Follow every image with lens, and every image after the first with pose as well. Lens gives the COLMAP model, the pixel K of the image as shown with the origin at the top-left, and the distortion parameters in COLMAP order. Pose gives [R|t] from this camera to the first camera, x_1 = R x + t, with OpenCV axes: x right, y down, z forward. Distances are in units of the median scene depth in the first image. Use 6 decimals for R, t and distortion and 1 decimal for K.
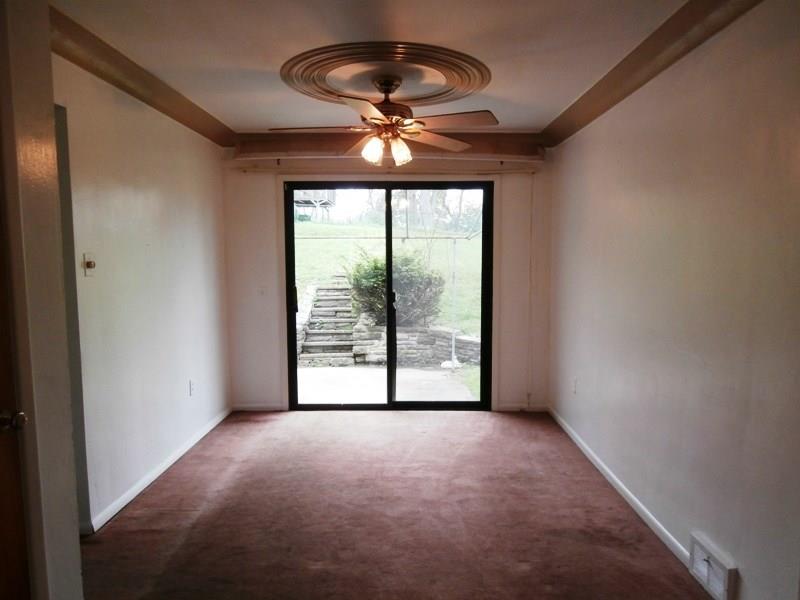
lens RADIAL K [[584.2, 0, 396.8], [0, 584.2, 303.7], [0, 0, 1]] dist [0.003528, -0.001909]
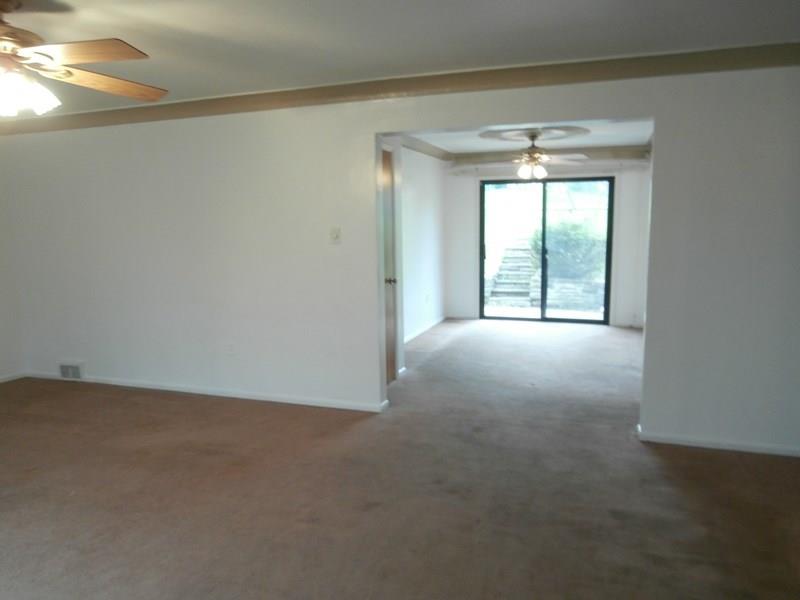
lens RADIAL K [[584.2, 0, 396.8], [0, 584.2, 303.7], [0, 0, 1]] dist [0.003528, -0.001909]
pose [[0.944757, 0.036719, -0.325709, 0.124570], [-0.016988, 0.997855, 0.063217, 0.035046], [0.327332, -0.054191, 0.943354, -0.600708]]
